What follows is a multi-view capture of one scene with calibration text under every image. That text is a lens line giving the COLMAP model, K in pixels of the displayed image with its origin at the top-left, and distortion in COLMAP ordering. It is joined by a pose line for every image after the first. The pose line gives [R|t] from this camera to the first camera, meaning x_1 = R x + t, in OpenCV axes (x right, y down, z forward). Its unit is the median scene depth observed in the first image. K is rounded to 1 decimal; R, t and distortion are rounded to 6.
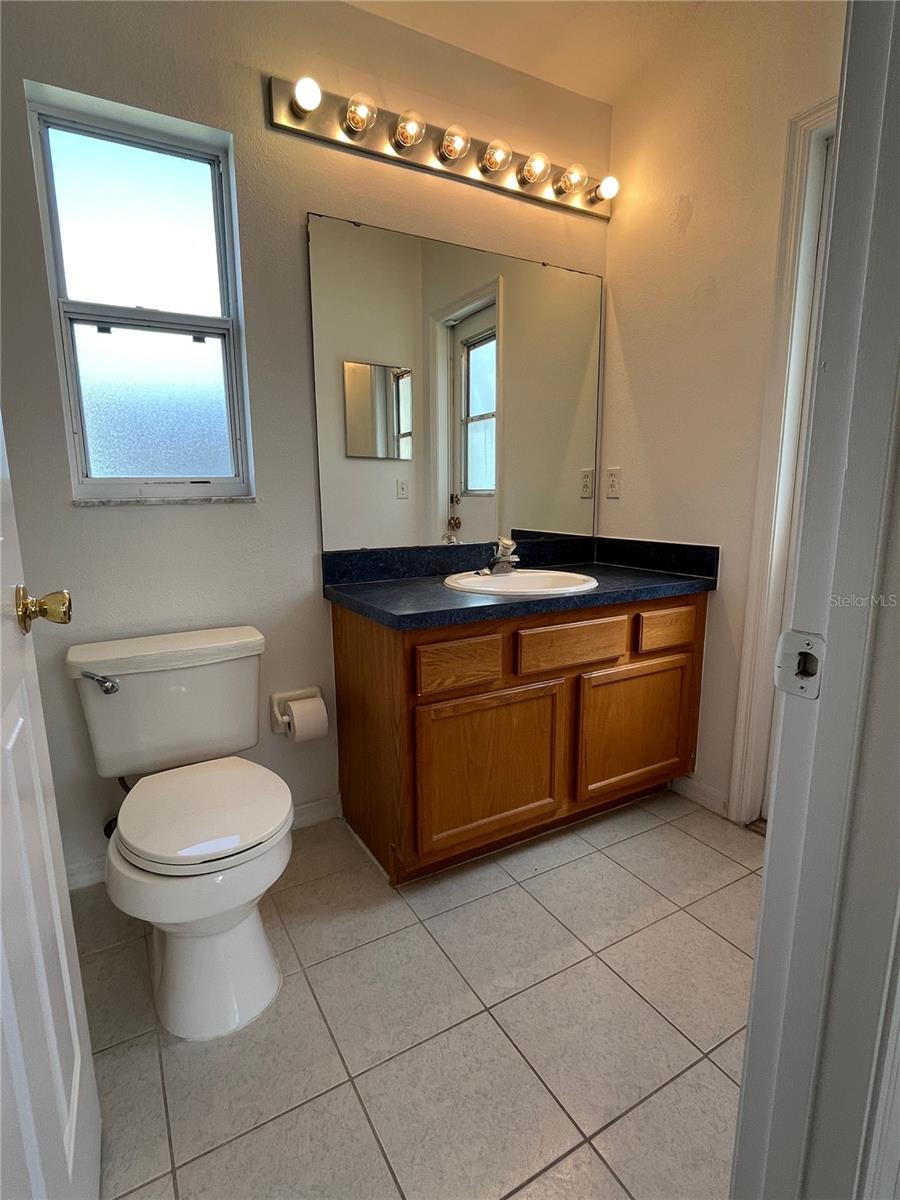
lens RADIAL K [[603.2, 0, 450.0], [0, 603.2, 602.1], [0, 0, 1]] dist [-0.002111, -0.001104]
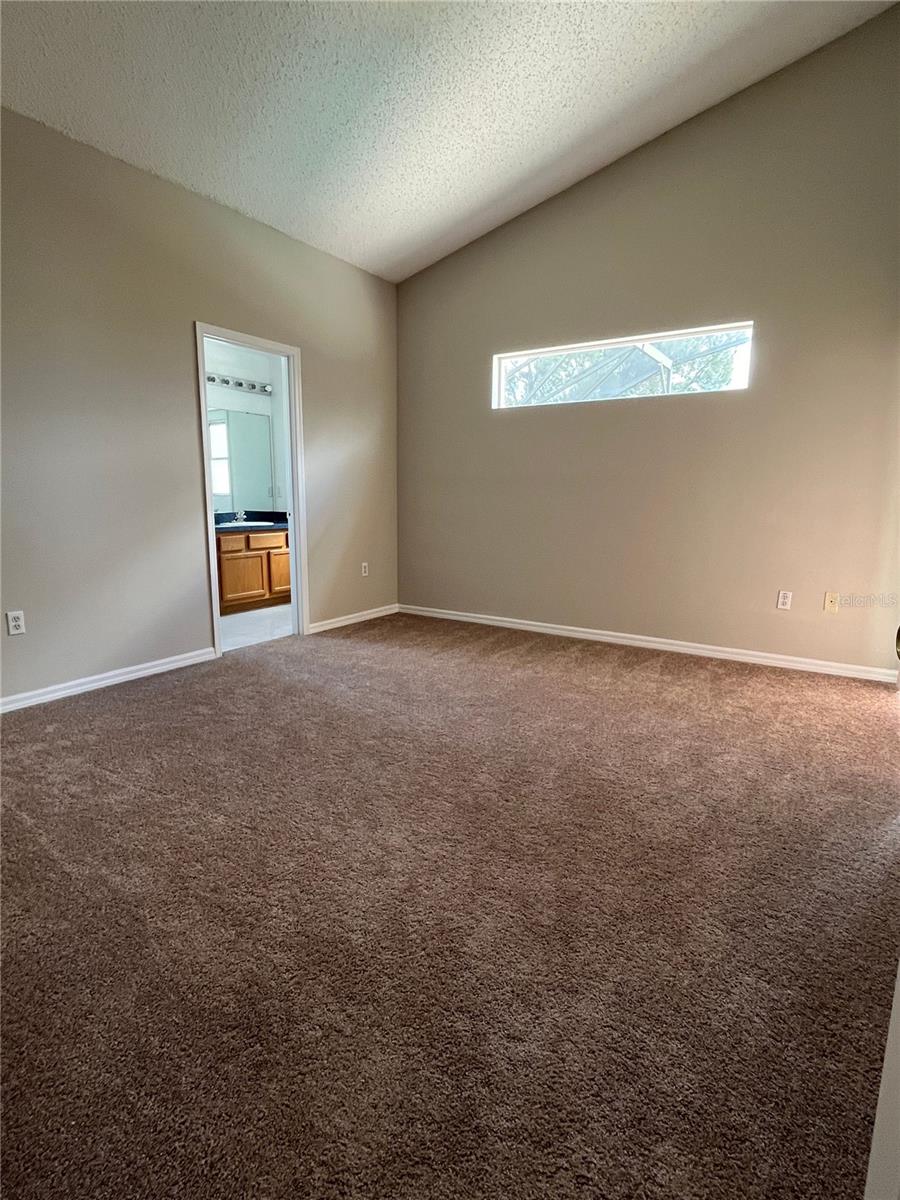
lens RADIAL K [[603.2, 0, 446.5], [0, 603.2, 600.8], [0, 0, 1]] dist [-0.002111, -0.001104]
pose [[0.894231, -0.064195, 0.442978, -0.380197], [0.070615, 0.997502, 0.002004, 0.447208], [-0.442000, 0.029489, 0.896530, -2.287581]]
